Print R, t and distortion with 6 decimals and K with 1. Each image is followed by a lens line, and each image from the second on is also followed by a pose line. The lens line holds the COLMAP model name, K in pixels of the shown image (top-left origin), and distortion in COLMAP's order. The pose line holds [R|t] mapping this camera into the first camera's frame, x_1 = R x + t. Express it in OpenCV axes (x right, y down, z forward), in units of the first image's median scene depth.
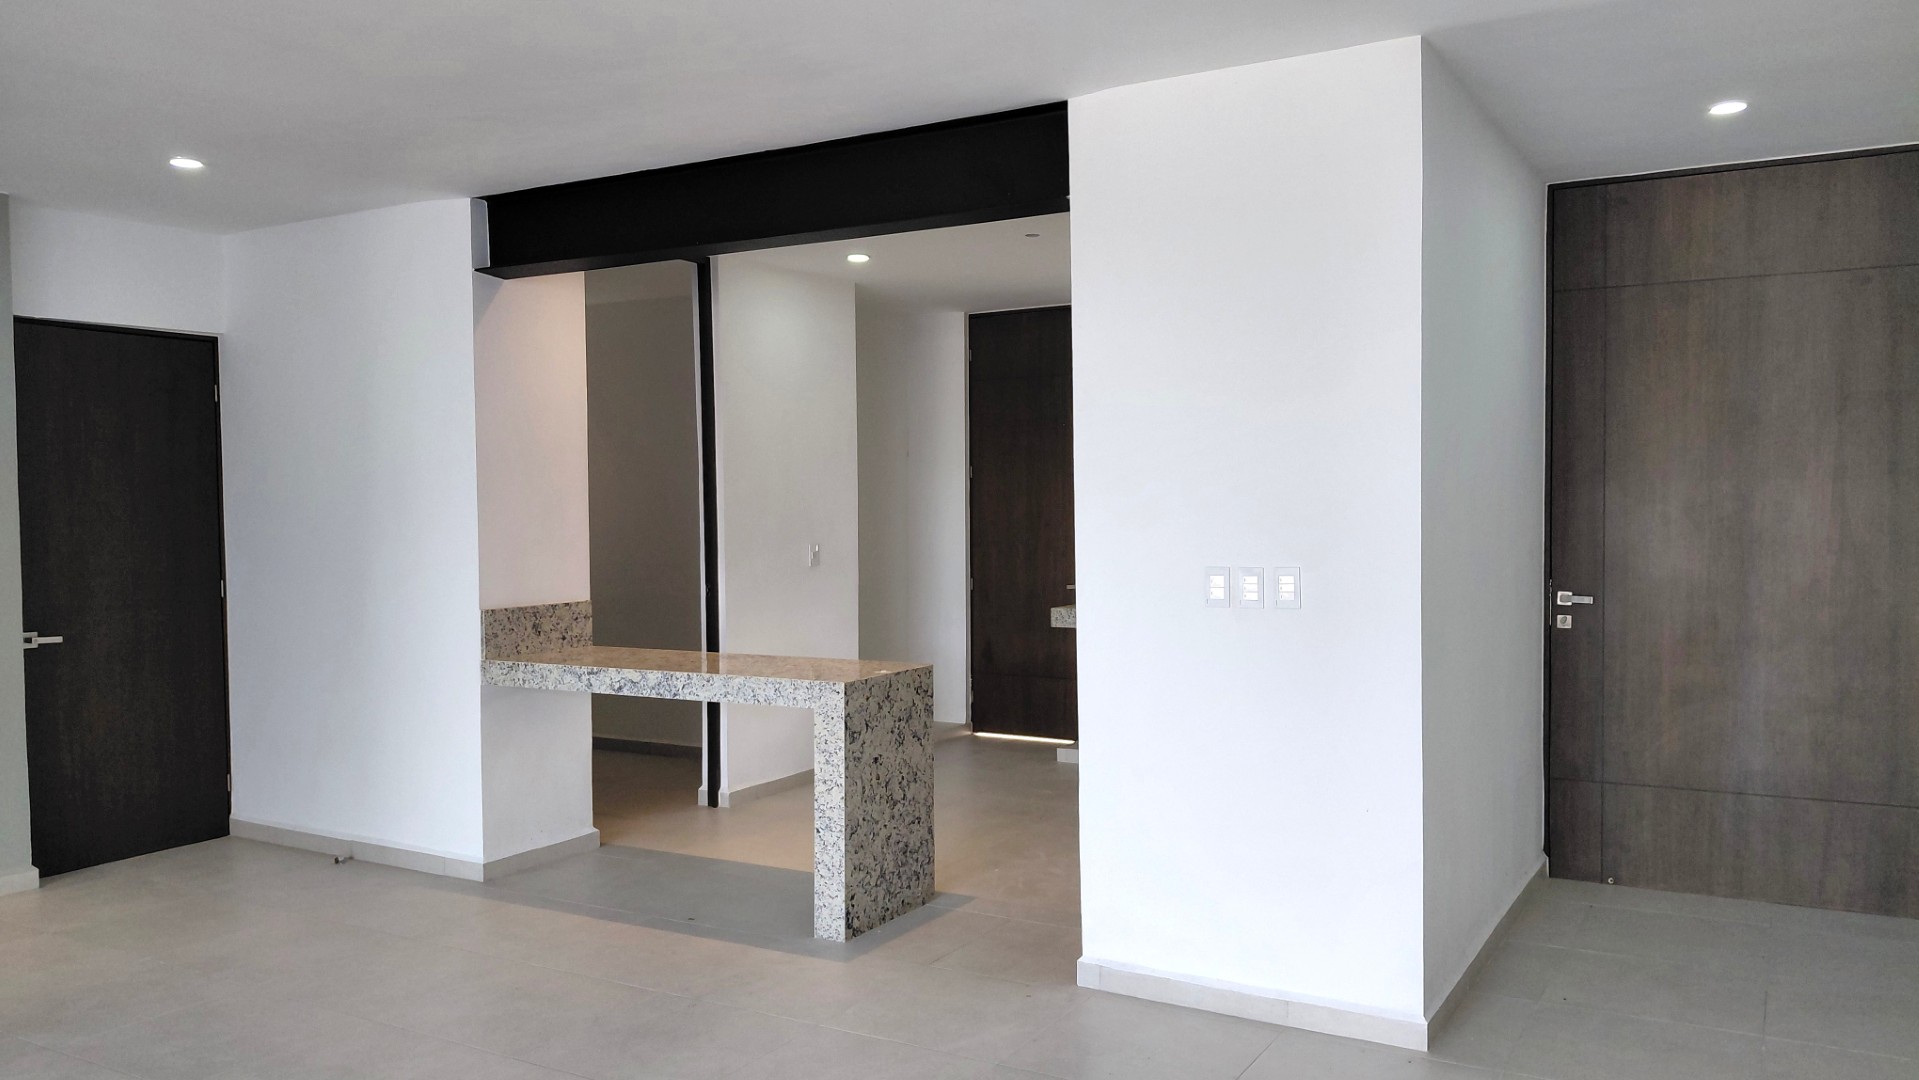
lens RADIAL K [[1405.8, 0, 991.9], [0, 1405.8, 537.8], [0, 0, 1]] dist [0.073067, -0.181591]
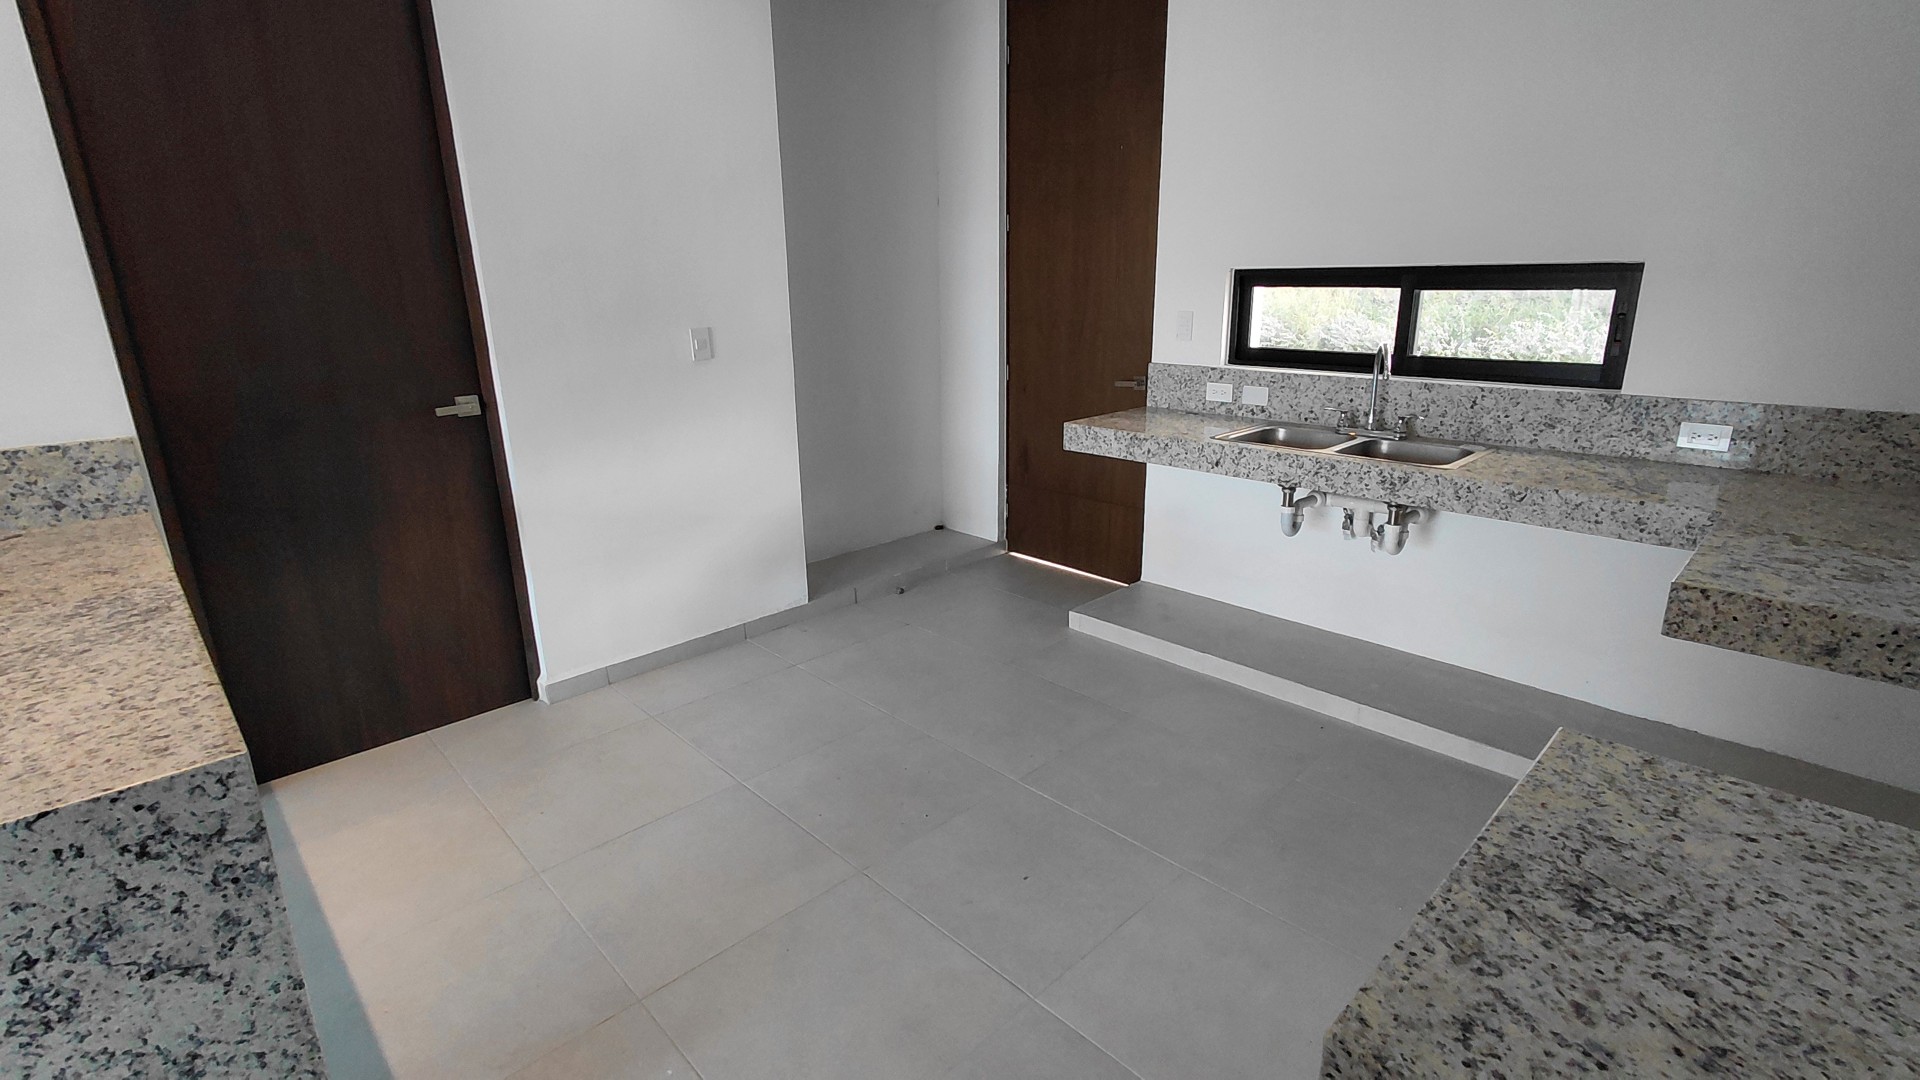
lens RADIAL K [[885.5, 0, 968.0], [0, 885.5, 527.6], [0, 0, 1]] dist [0.000928, 0.000315]
pose [[0.960757, 0.072681, -0.267700, 0.164028], [-0.002470, 0.967267, 0.253748, -0.014889], [0.277380, -0.243129, 0.929488, 0.799069]]
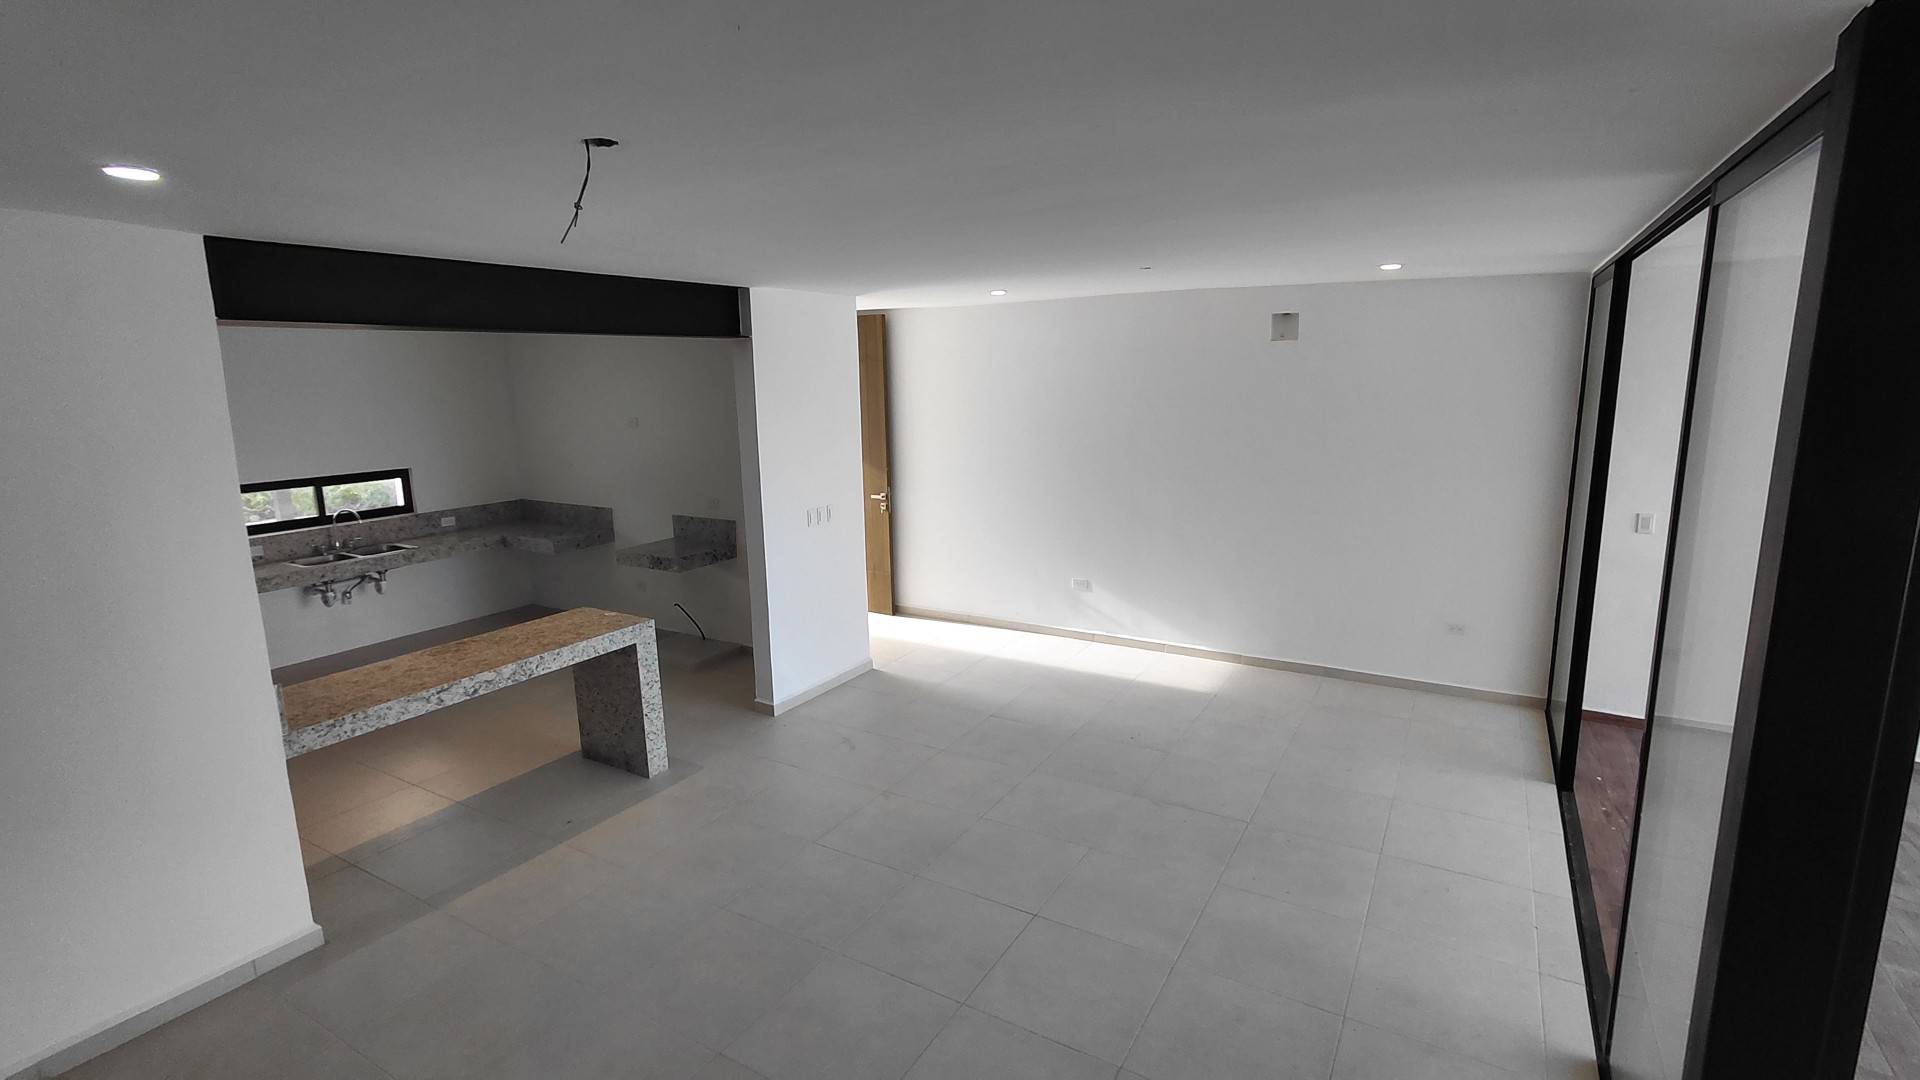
lens RADIAL K [[885.5, 0, 968.0], [0, 885.5, 527.6], [0, 0, 1]] dist [0.000928, 0.000315]
pose [[0.018857, -0.169671, 0.985320, -0.905873], [0.037557, 0.984920, 0.168883, -0.134166], [-0.999117, 0.033821, 0.024945, 0.507287]]
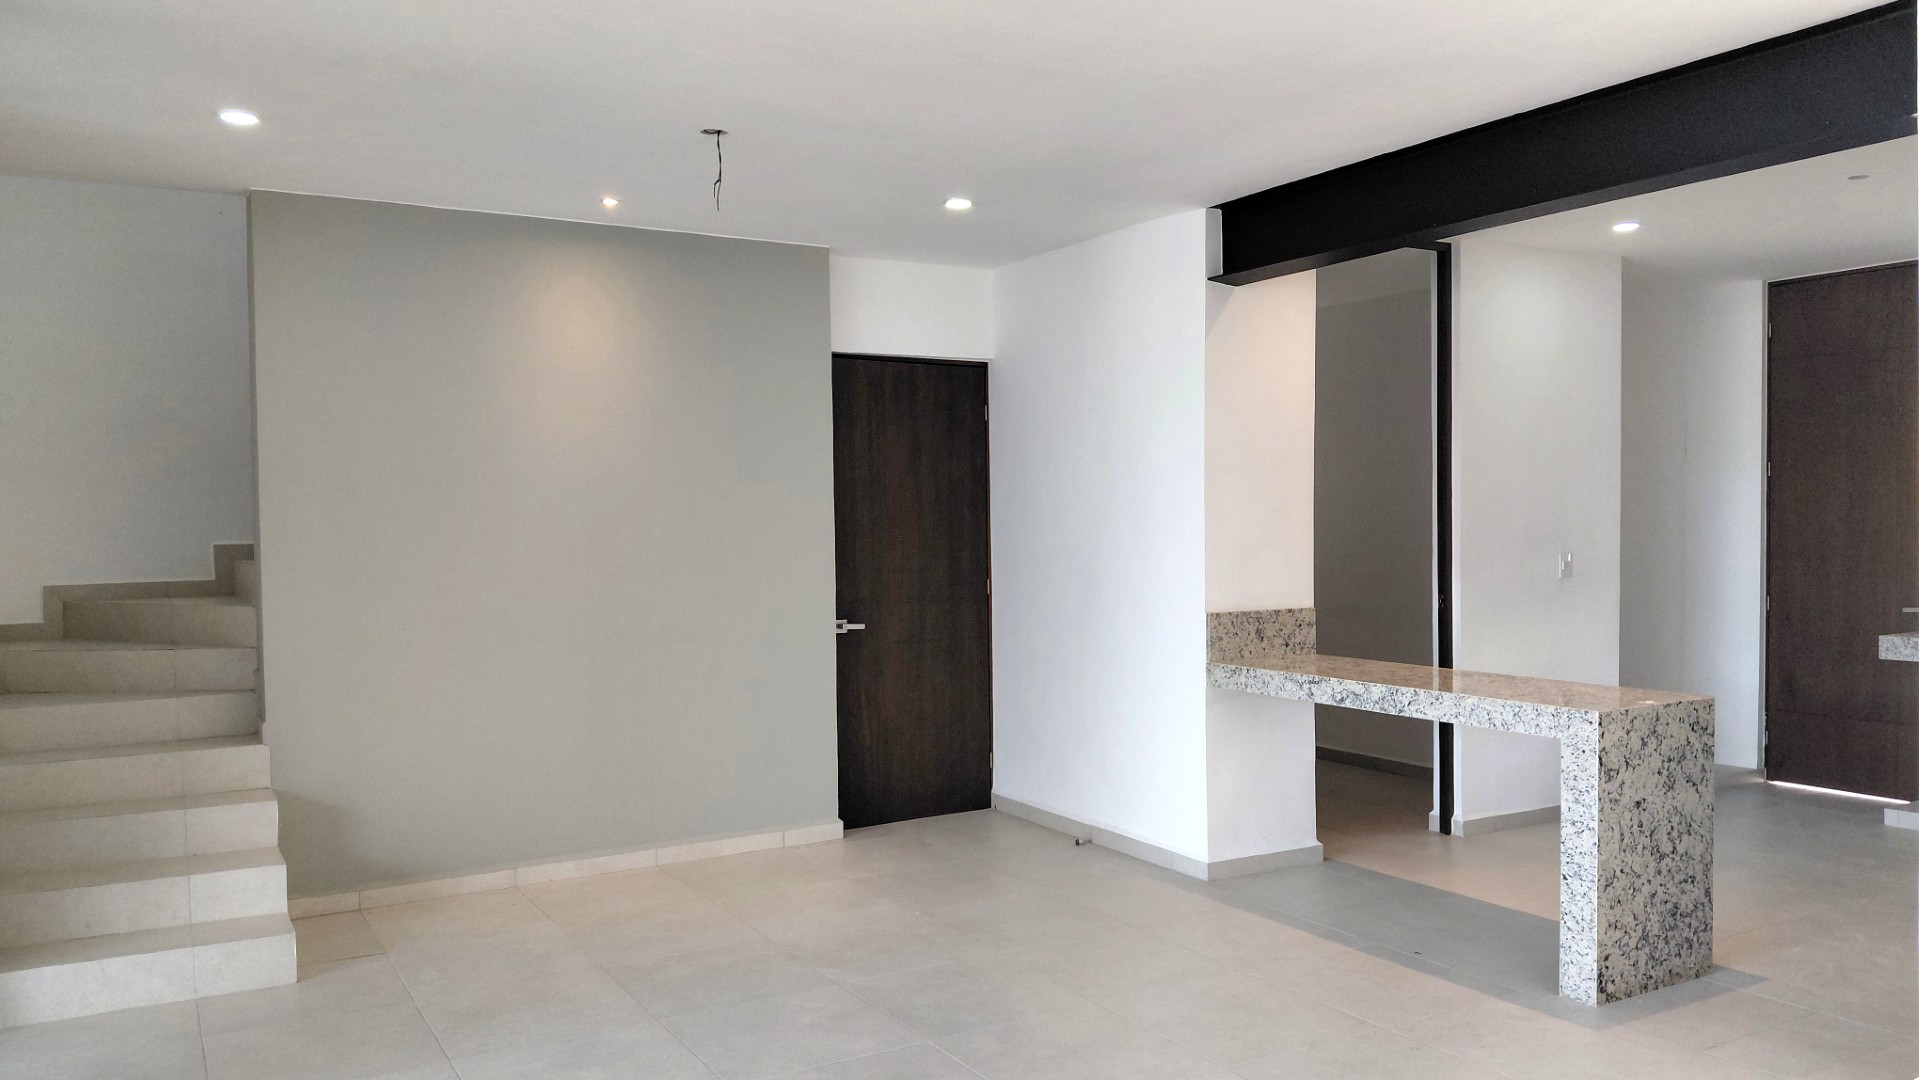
lens RADIAL K [[1415.1, 0, 953.7], [0, 1415.1, 550.5], [0, 0, 1]] dist [0.070524, -0.142303]
pose [[0.860874, 0.012742, -0.508658, -0.000712], [-0.011288, 0.999919, 0.005945, 0.002241], [0.508693, 0.000624, 0.860948, 0.033098]]
